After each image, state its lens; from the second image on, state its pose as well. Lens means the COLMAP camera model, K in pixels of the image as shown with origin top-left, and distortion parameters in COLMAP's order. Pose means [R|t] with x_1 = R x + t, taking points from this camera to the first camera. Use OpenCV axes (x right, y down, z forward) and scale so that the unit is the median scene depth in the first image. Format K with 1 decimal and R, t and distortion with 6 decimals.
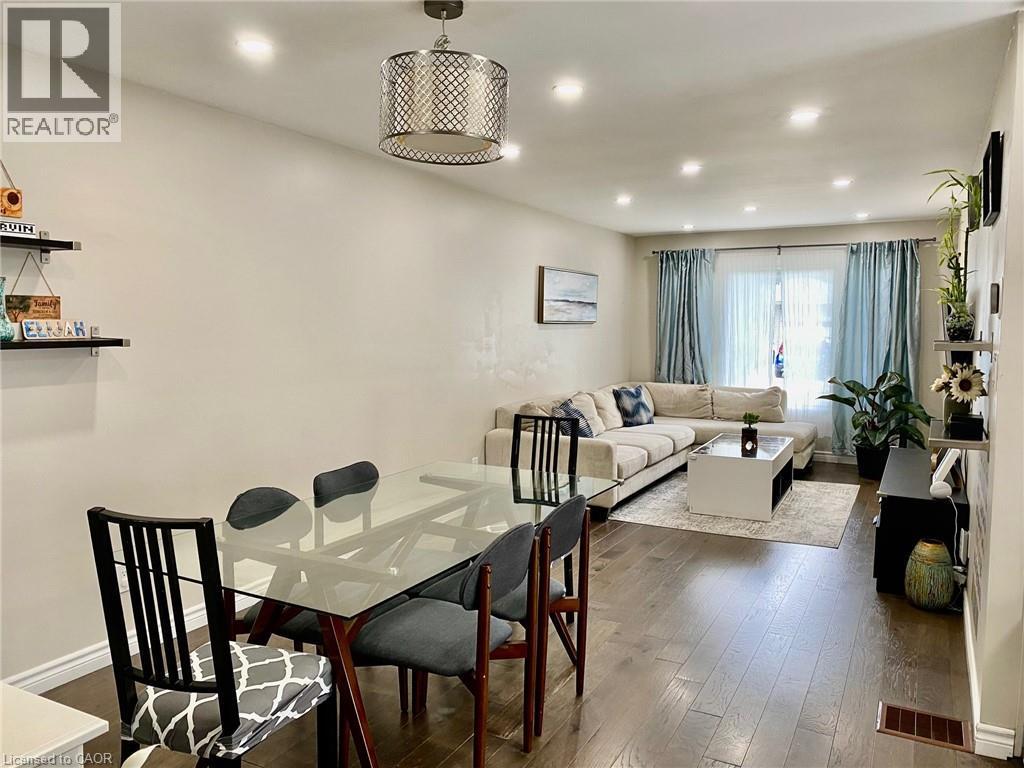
lens RADIAL K [[783.0, 0, 512.0], [0, 783.0, 384.0], [0, 0, 1]] dist [0.000196, -0.000042]
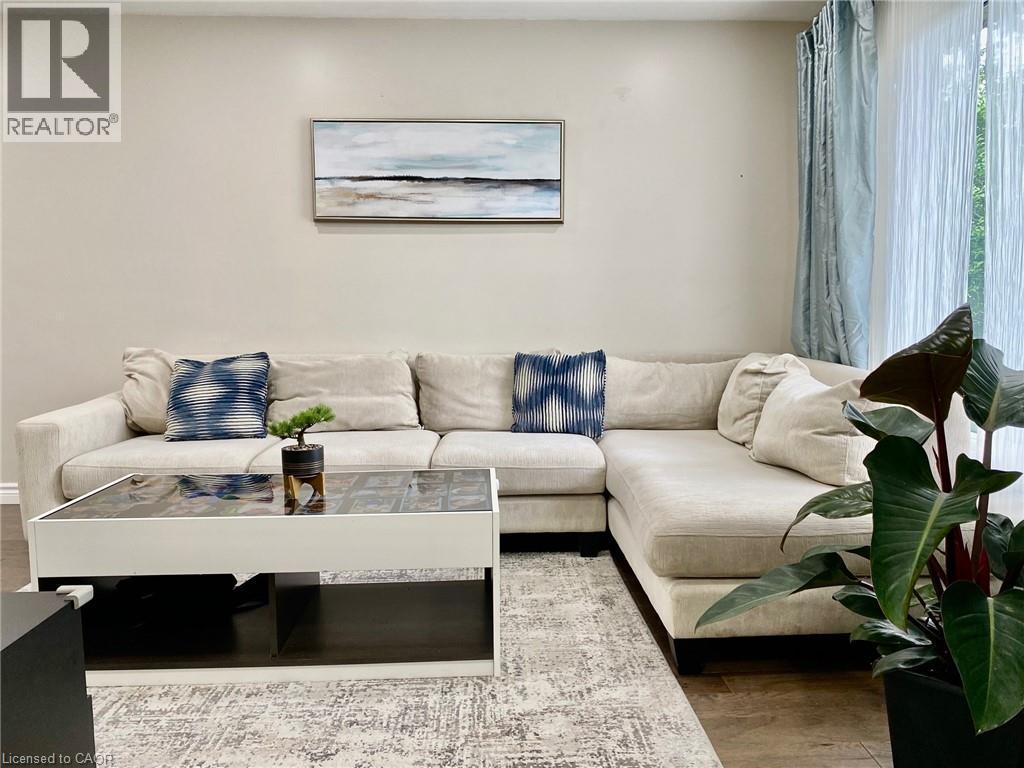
lens RADIAL K [[783.0, 0, 512.0], [0, 783.0, 384.0], [0, 0, 1]] dist [0.000196, -0.000042]
pose [[0.507072, 0.072320, -0.858864, 0.562544], [-0.066991, 0.996766, 0.044380, 0.005131], [0.859296, 0.035032, 0.510277, 0.776231]]
